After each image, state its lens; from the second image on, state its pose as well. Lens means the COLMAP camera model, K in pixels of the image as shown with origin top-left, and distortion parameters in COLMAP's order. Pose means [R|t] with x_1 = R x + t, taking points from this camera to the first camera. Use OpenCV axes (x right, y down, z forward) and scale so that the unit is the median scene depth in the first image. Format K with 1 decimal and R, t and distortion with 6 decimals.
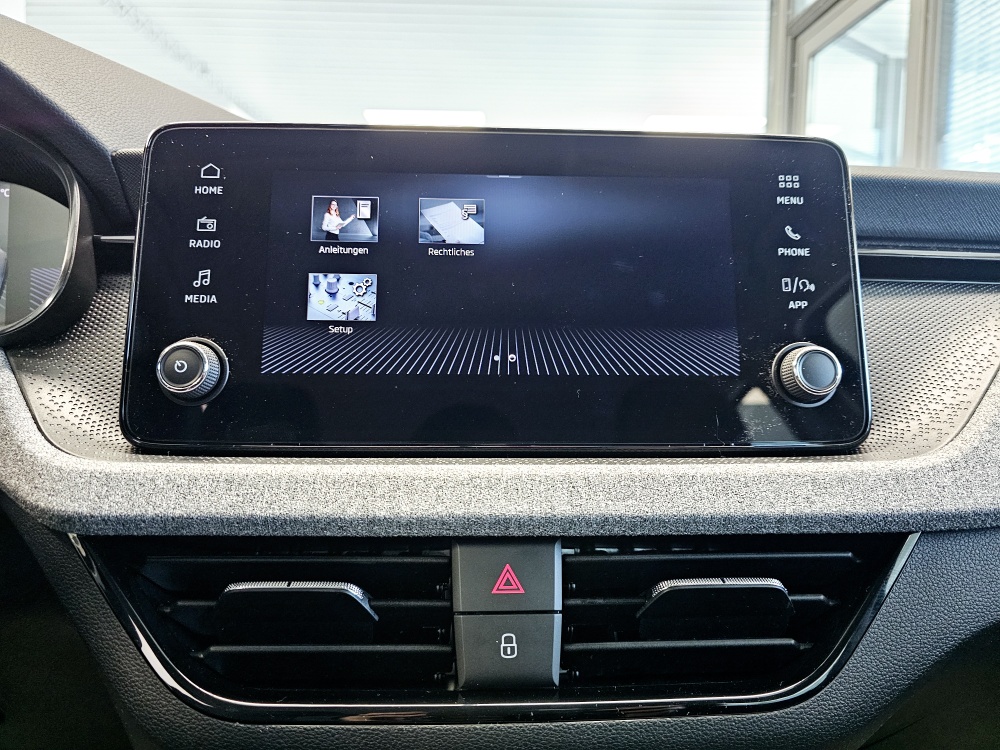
lens RADIAL K [[671.4, 0, 503.5], [0, 671.4, 374.6], [0, 0, 1]] dist [0.032503, -0.041906]
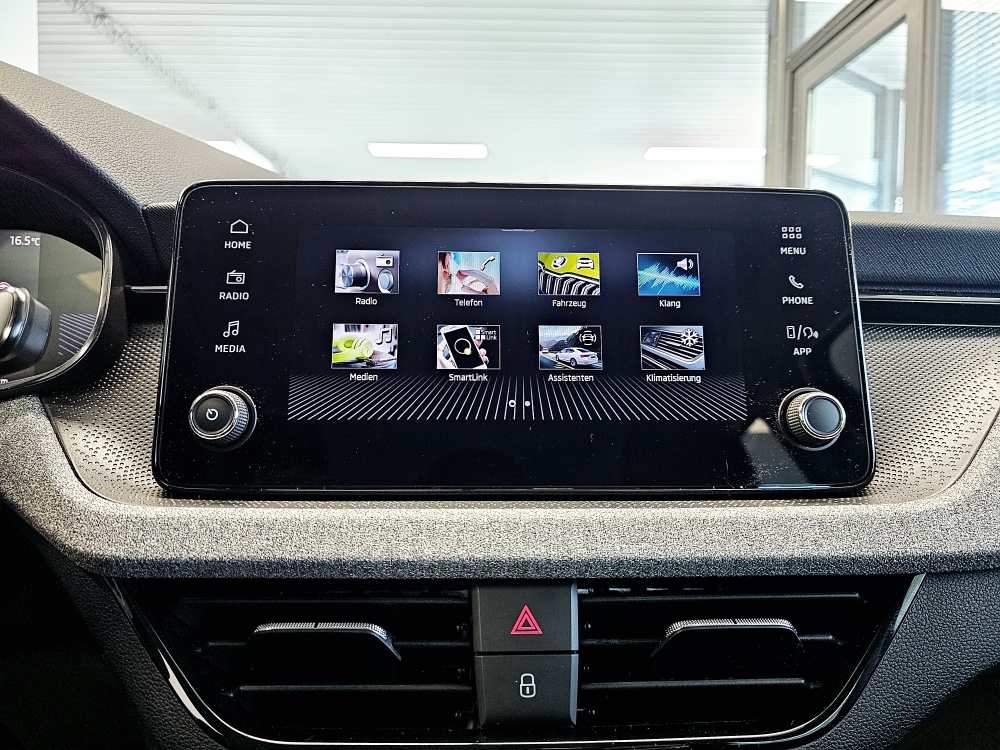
lens RADIAL K [[671.6, 0, 499.9], [0, 671.6, 383.9], [0, 0, 1]] dist [0.029583, -0.034832]
pose [[0.999964, -0.003176, -0.007928, -0.023272], [0.002959, 0.999623, -0.027302, -0.029900], [0.008012, 0.027278, 0.999596, -0.044700]]
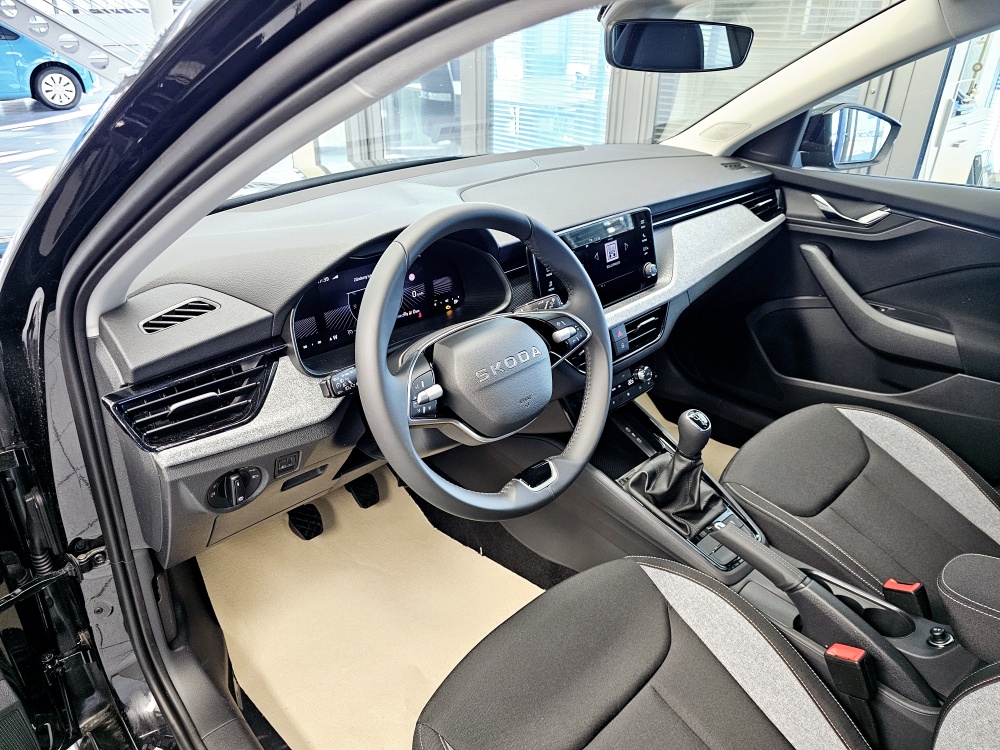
lens RADIAL K [[665.6, 0, 501.9], [0, 665.6, 366.3], [0, 0, 1]] dist [0.054608, -0.058434]
pose [[0.752095, -0.316943, 0.577841, -3.218822], [0.057014, 0.904774, 0.422058, -1.434489], [-0.656584, -0.284483, 0.698547, -1.703374]]
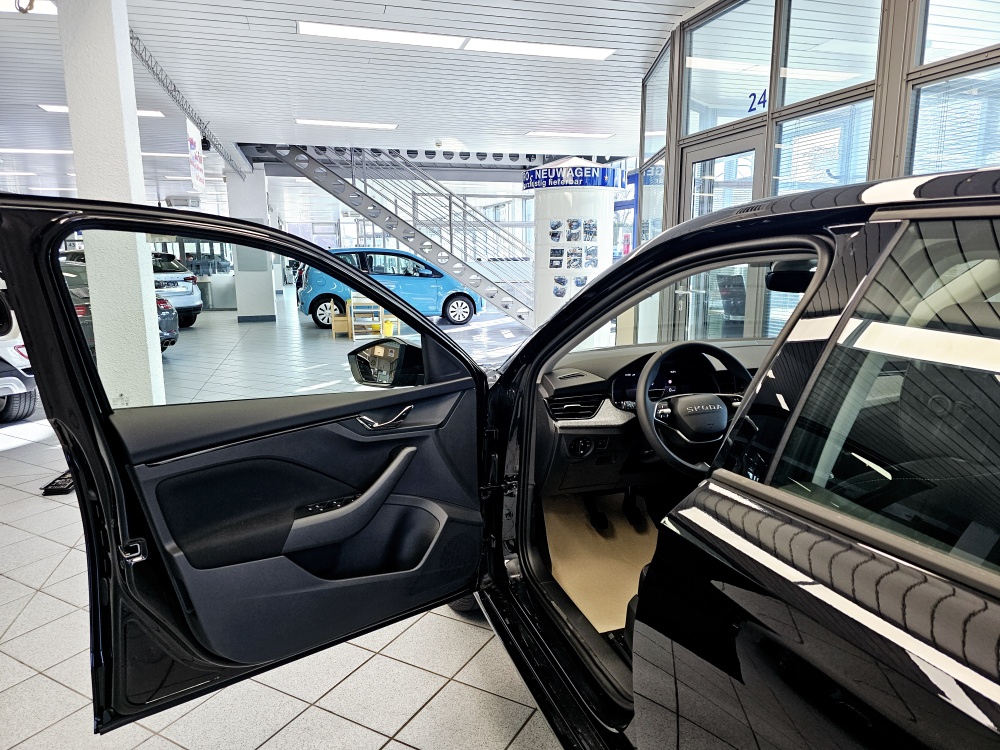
lens RADIAL K [[672.5, 0, 500.0], [0, 672.5, 375.0], [0, 0, 1]] dist [0.032489, -0.038854]
pose [[0.966096, -0.064137, 0.250088, -5.376192], [0.039374, 0.993923, 0.102797, -1.276880], [-0.255161, -0.089465, 0.962751, -6.128099]]
